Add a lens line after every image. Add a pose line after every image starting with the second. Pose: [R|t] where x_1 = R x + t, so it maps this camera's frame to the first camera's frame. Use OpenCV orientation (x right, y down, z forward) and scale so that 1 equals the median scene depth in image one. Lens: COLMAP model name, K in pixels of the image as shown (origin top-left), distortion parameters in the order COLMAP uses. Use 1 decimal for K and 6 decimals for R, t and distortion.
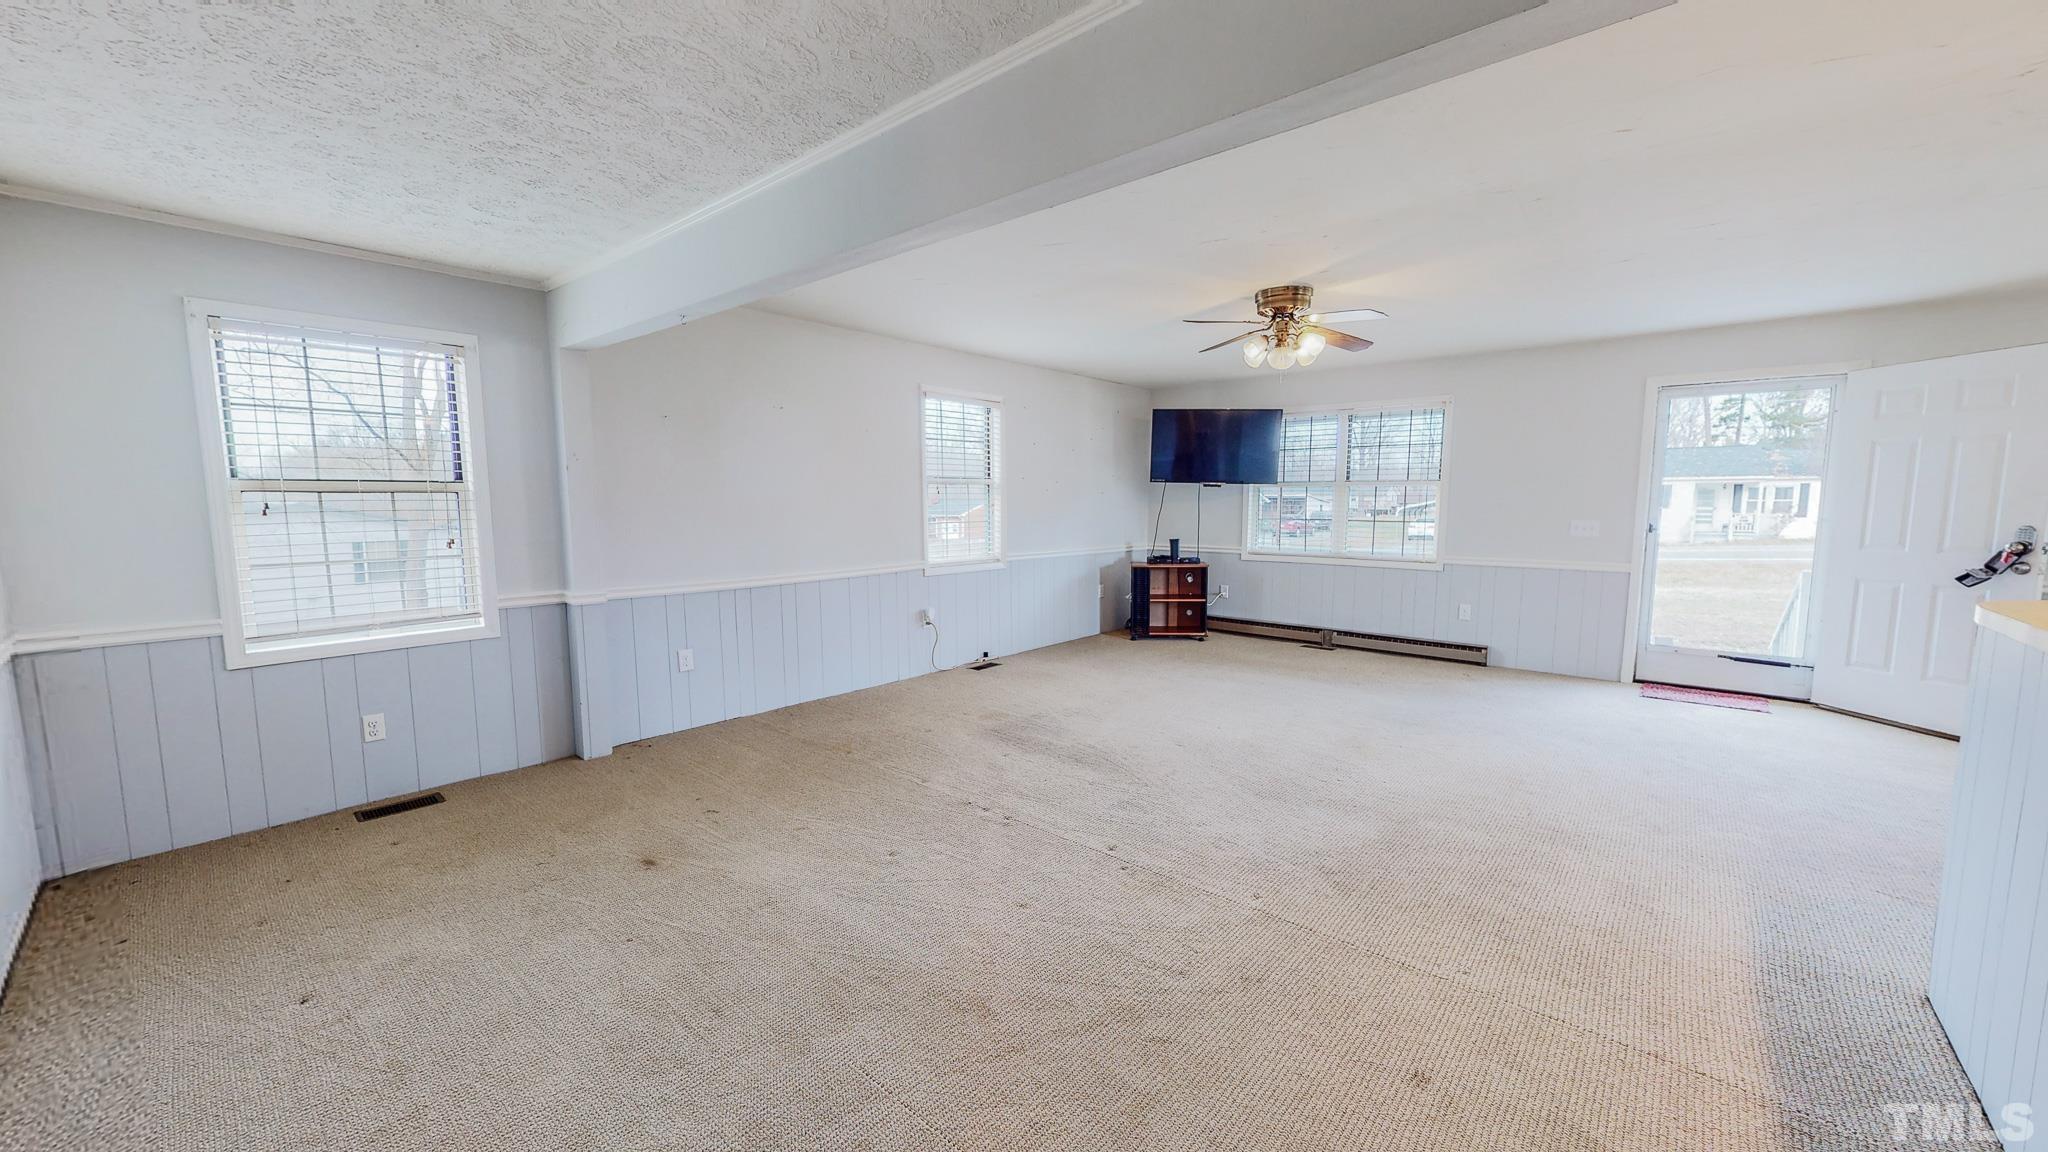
lens RADIAL K [[749.8, 0, 1024.0], [0, 749.8, 578.7], [0, 0, 1]] dist [-0.000734, -0.000001]
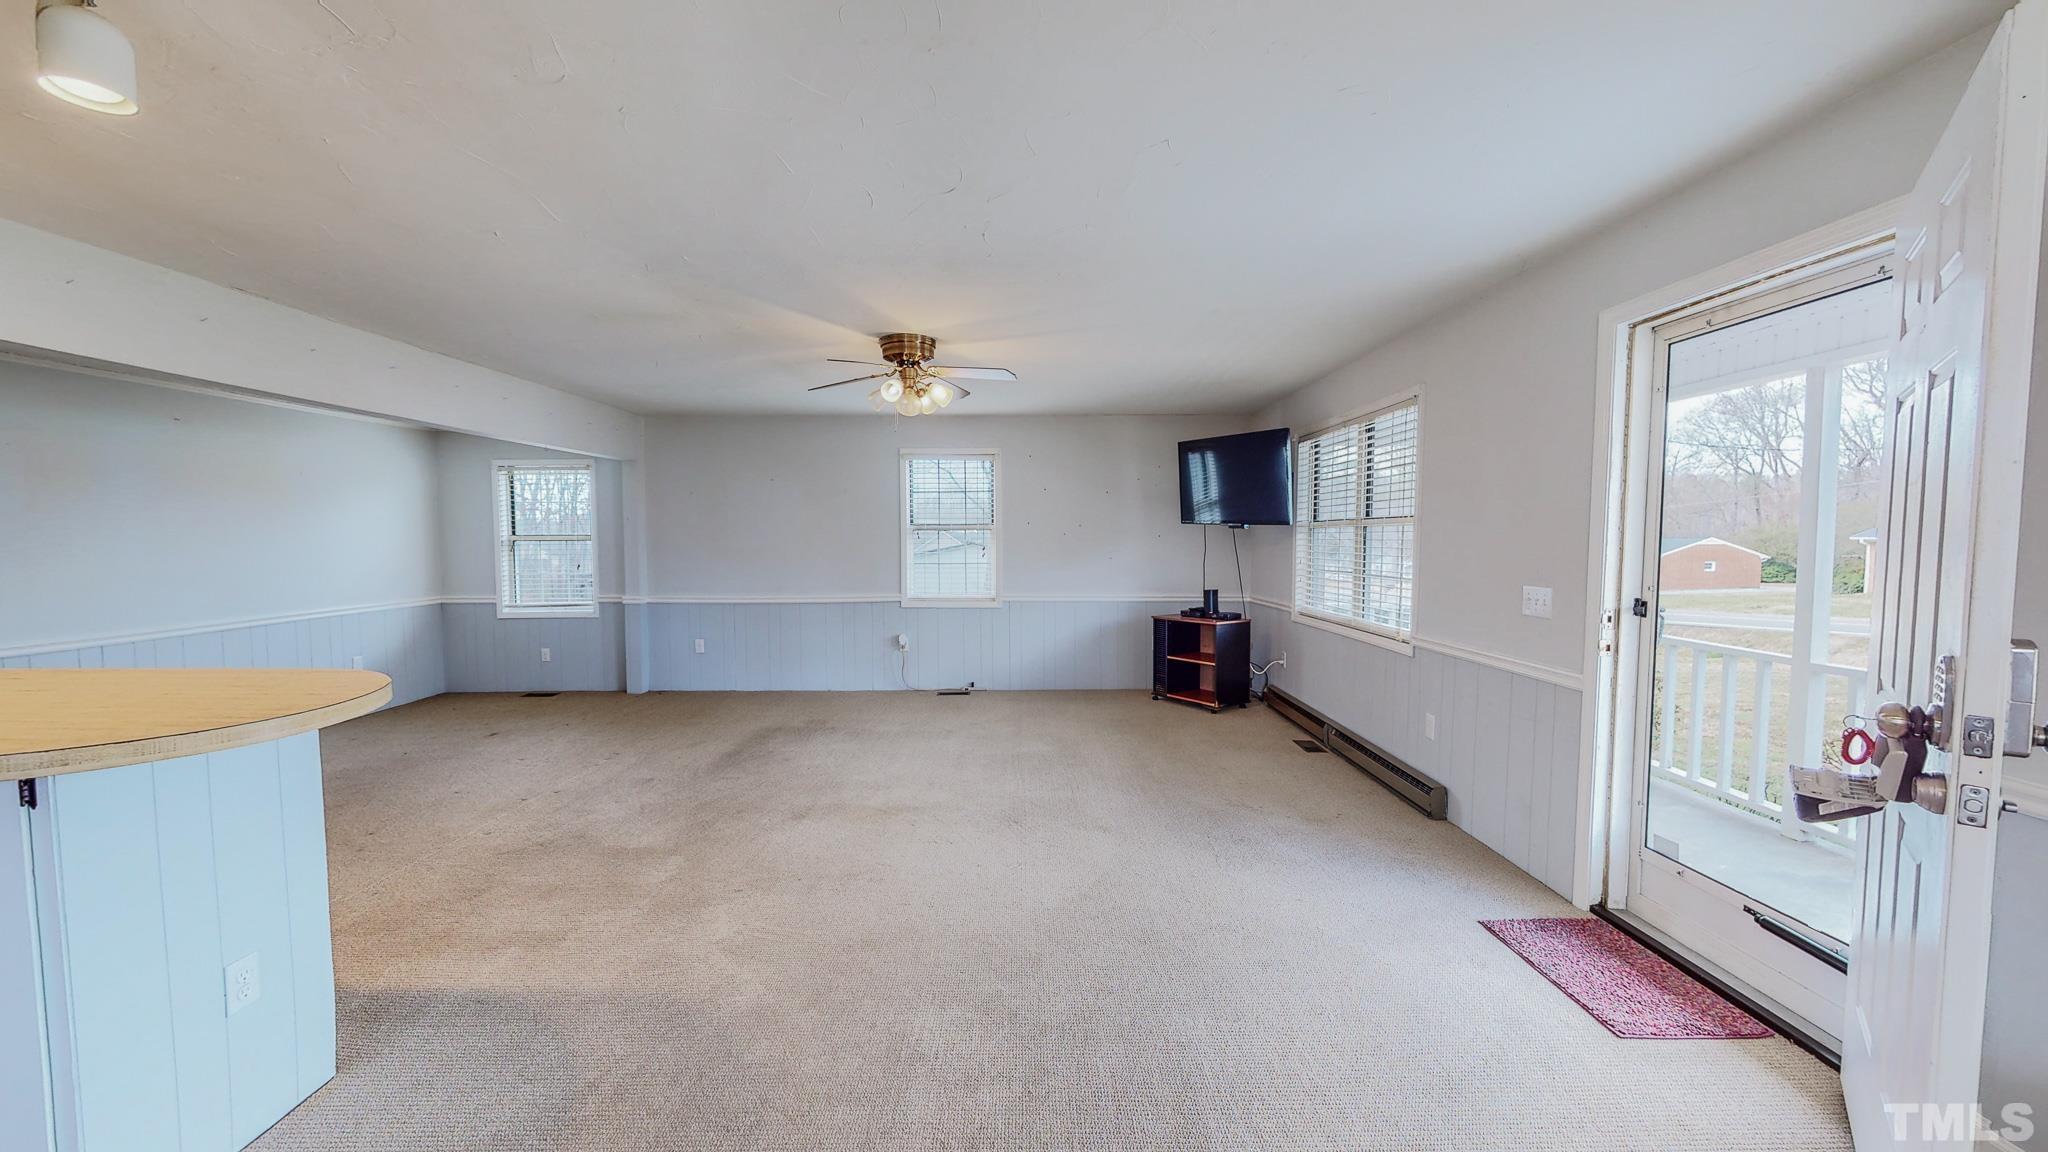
lens RADIAL K [[749.8, 0, 1024.0], [0, 749.8, 578.7], [0, 0, 1]] dist [-0.000734, -0.000001]
pose [[0.661852, 0.039014, -0.748619, 0.798133], [-0.076015, 0.996990, -0.015247, -0.041019], [0.745771, 0.066997, 0.662825, 0.314764]]
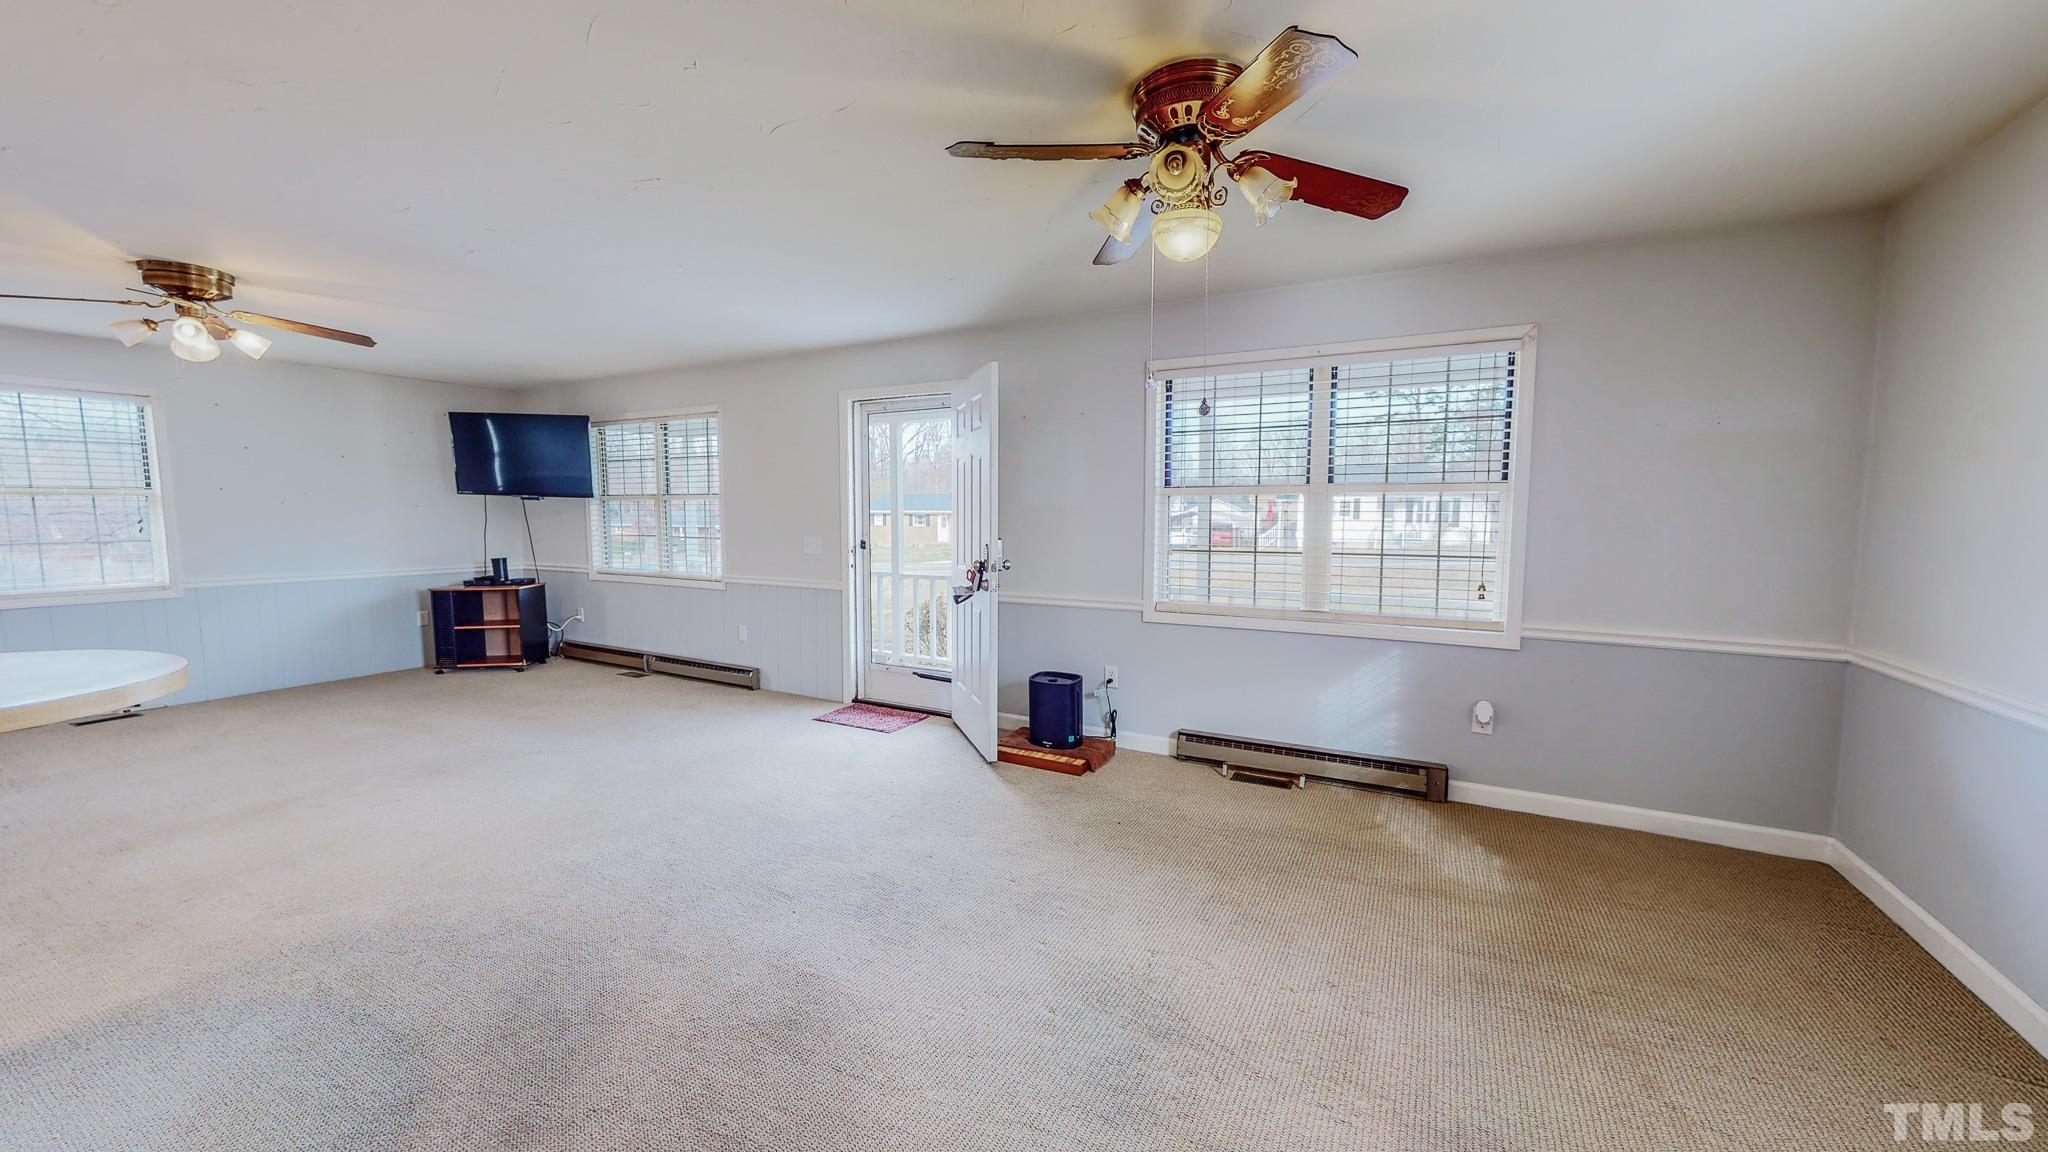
lens RADIAL K [[749.8, 0, 1024.0], [0, 749.8, 578.7], [0, 0, 1]] dist [-0.000734, -0.000001]
pose [[0.976774, -0.017780, 0.213535, 0.709024], [0.020547, 0.999731, -0.010746, -0.006598], [-0.213287, 0.014884, 0.976876, -0.005476]]
